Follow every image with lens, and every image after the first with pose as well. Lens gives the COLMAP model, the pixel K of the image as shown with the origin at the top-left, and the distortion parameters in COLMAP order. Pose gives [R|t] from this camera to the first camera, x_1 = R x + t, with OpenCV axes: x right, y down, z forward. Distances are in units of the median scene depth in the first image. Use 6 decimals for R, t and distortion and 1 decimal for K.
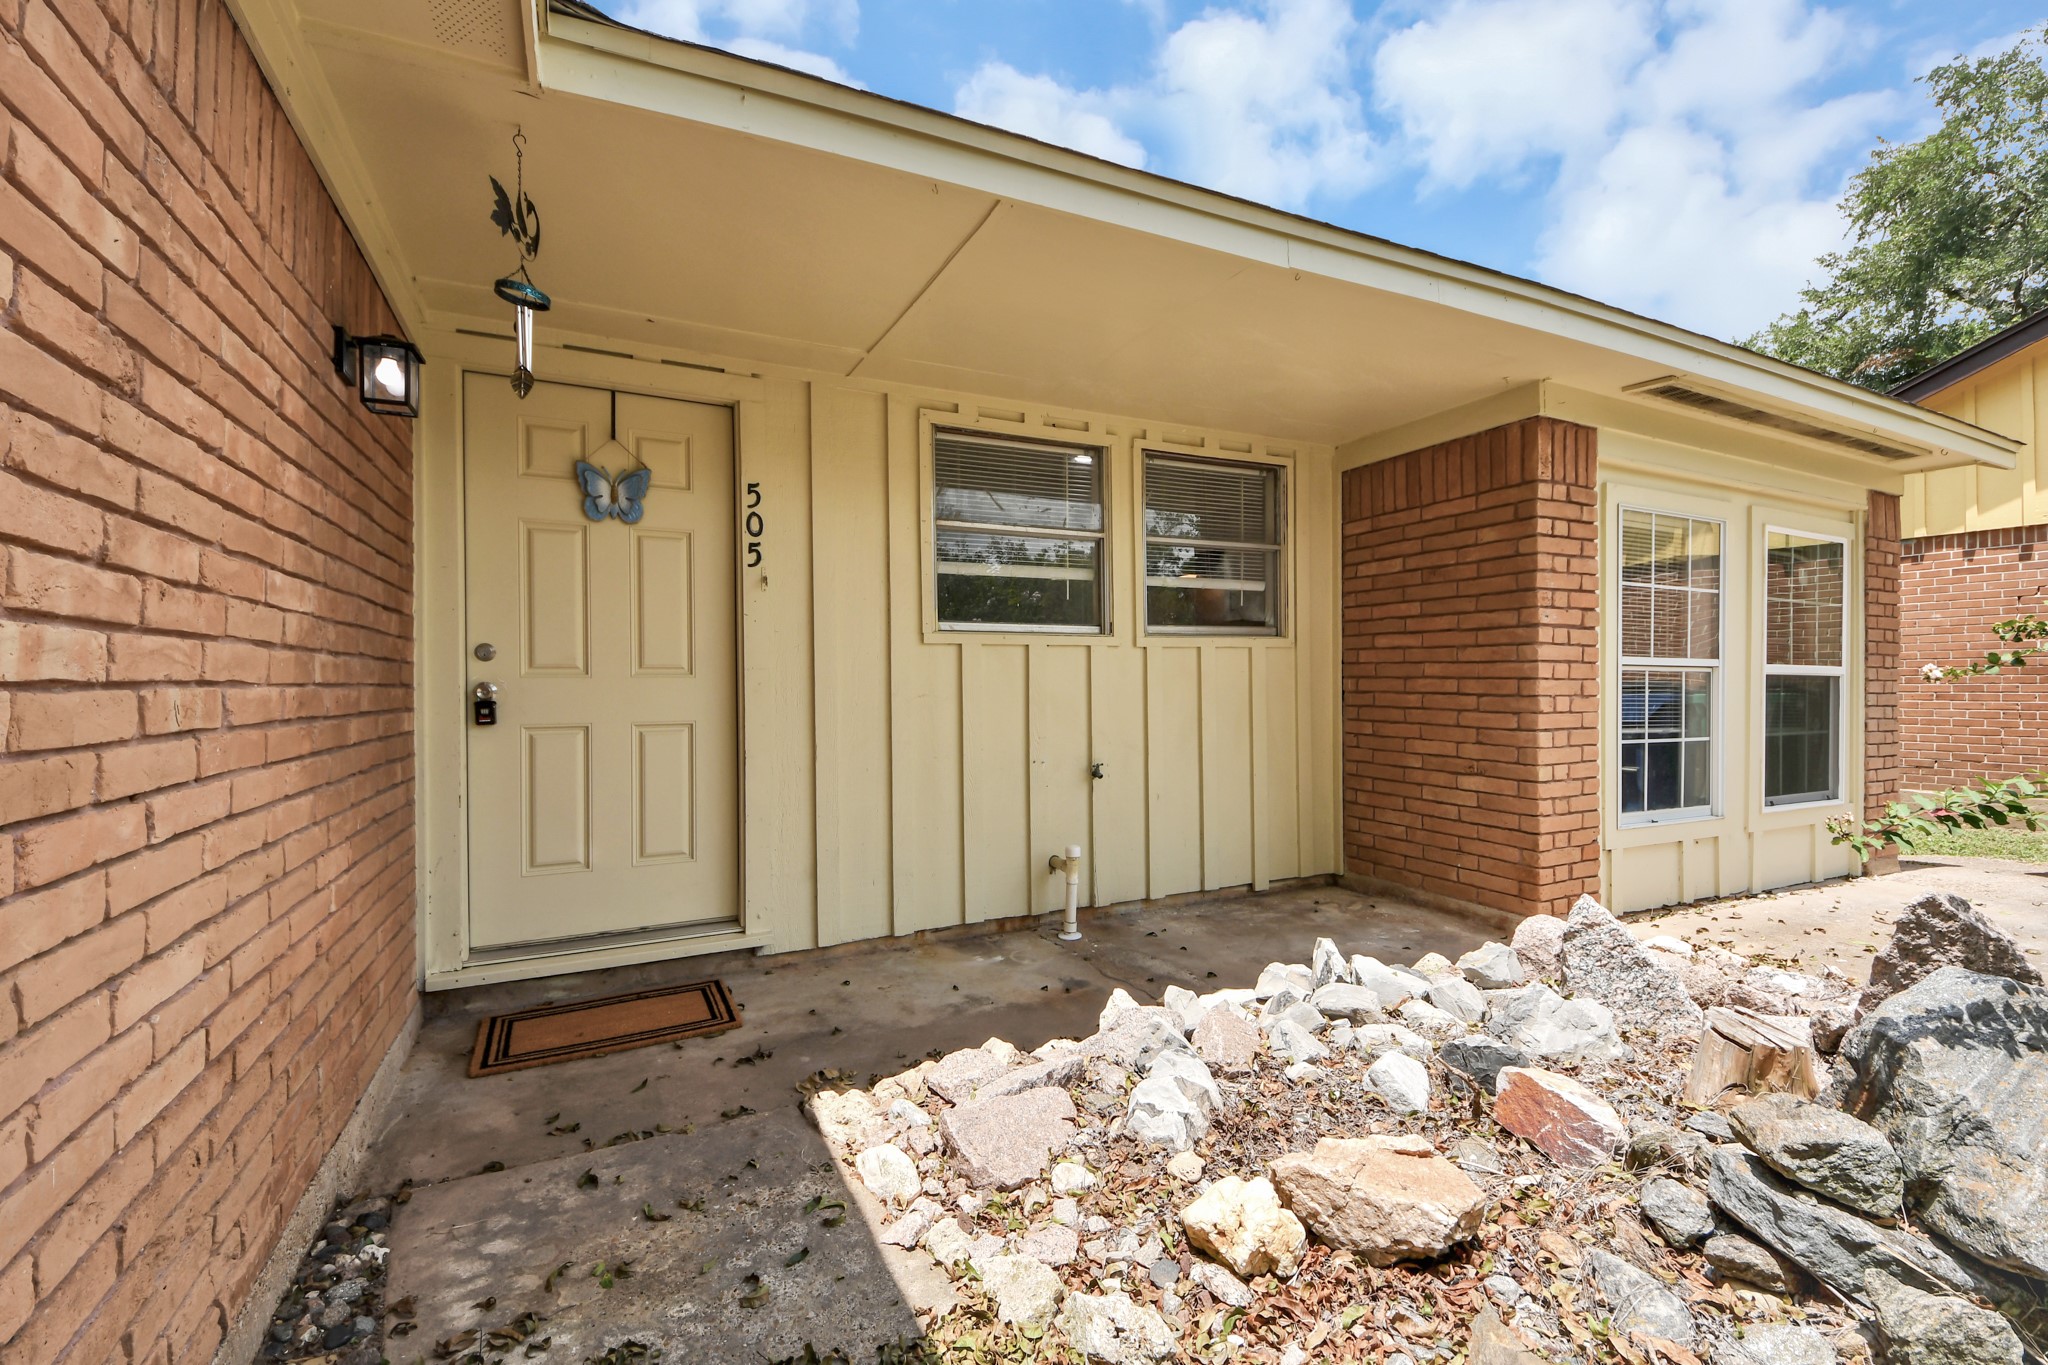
lens RADIAL K [[884.0, 0, 1025.0], [0, 884.0, 686.9], [0, 0, 1]] dist [0.001922, -0.005245]
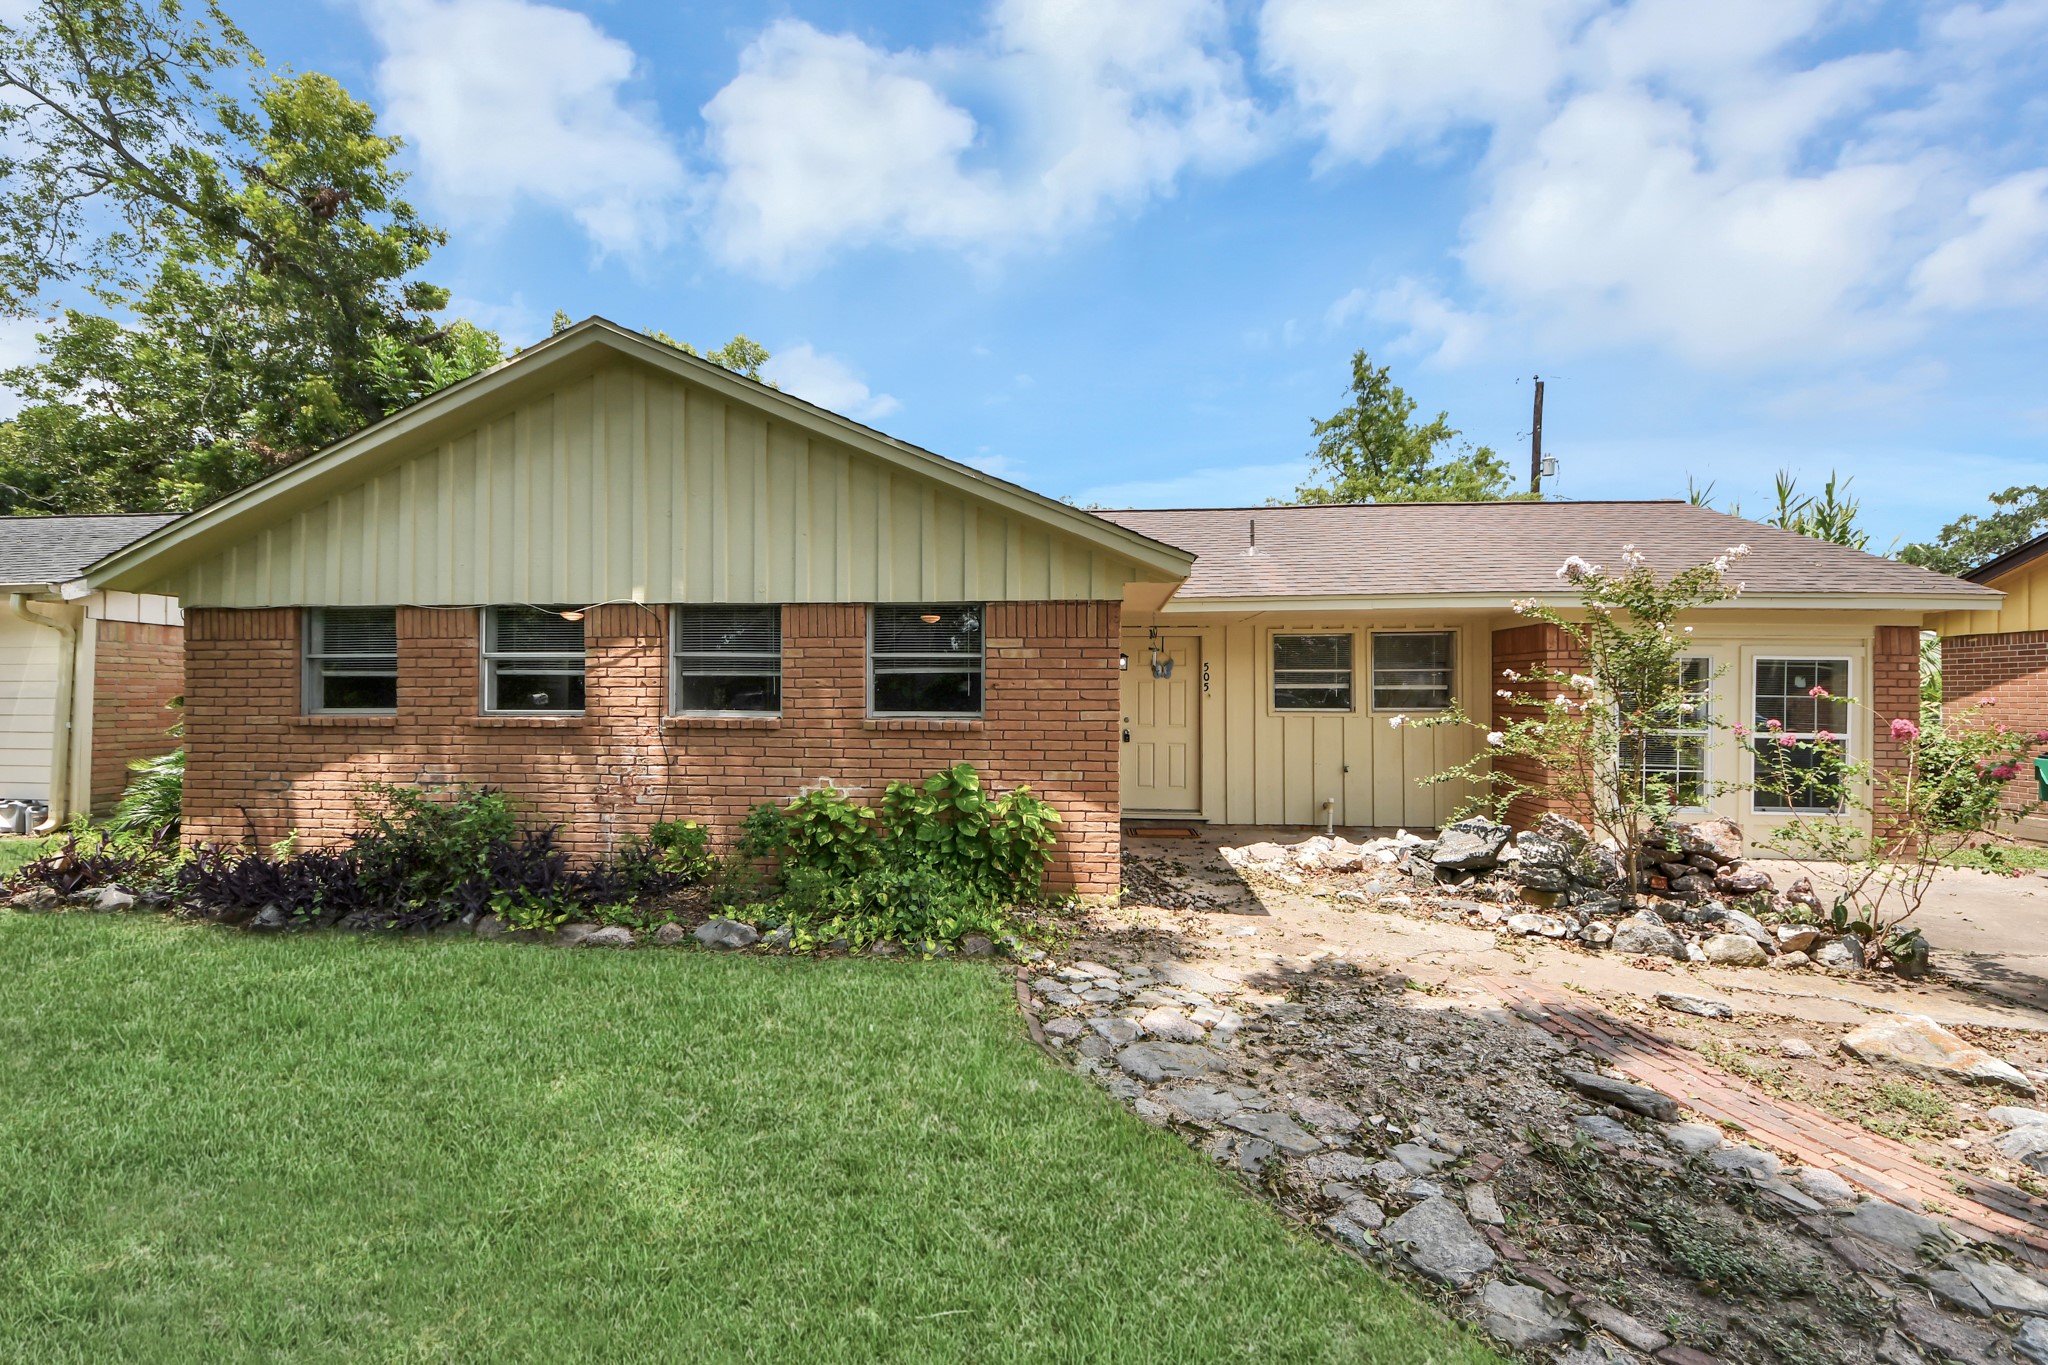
lens RADIAL K [[817.9, 0, 1007.7], [0, 817.9, 687.0], [0, 0, 1]] dist [0.002620, -0.005789]
pose [[0.859430, 0.007366, -0.511201, 0.517657], [-0.011745, 0.999917, -0.005338, -0.126469], [0.511119, 0.010592, 0.859445, -1.679513]]
